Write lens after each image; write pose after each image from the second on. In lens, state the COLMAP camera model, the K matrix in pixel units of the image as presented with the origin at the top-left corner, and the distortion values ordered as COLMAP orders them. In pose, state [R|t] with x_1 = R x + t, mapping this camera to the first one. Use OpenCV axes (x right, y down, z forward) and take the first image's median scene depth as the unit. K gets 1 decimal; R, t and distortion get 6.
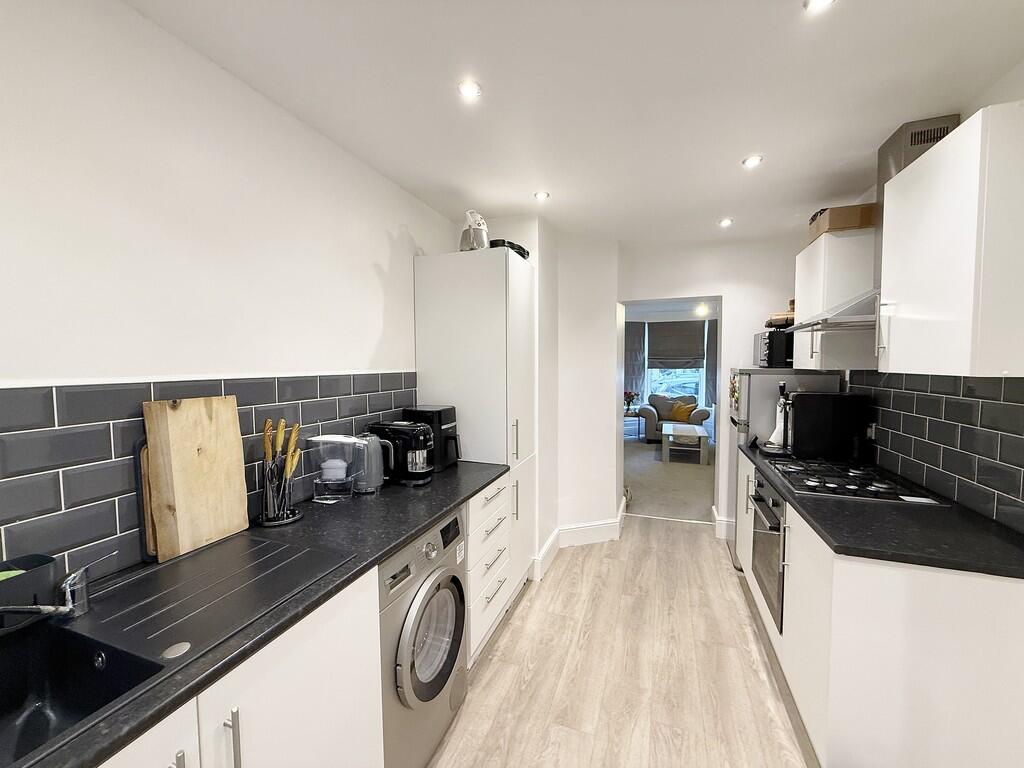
lens RADIAL K [[405.6, 0, 512.7], [0, 405.6, 386.1], [0, 0, 1]] dist [-0.001061, 0.000008]
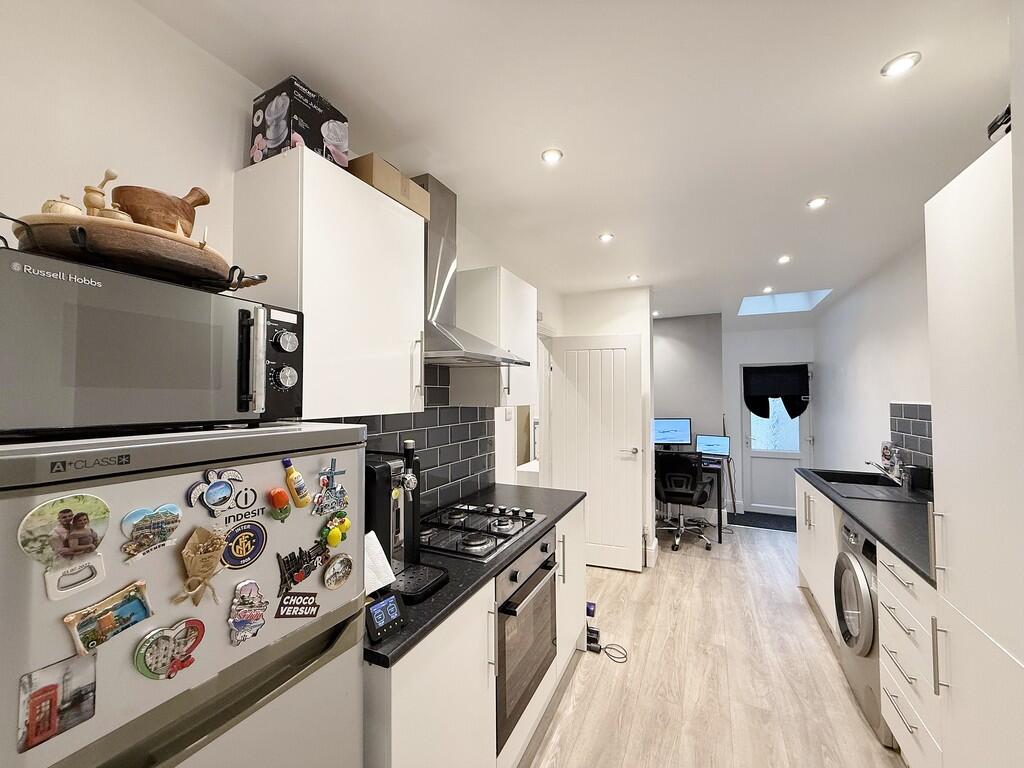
lens RADIAL K [[405.6, 0, 511.9], [0, 405.6, 382.8], [0, 0, 1]] dist [-0.001061, 0.000008]
pose [[-0.995396, 0.013974, 0.094819, 0.696107], [0.016336, 0.999574, 0.024180, -0.137663], [-0.094440, 0.025618, -0.995201, 2.151381]]
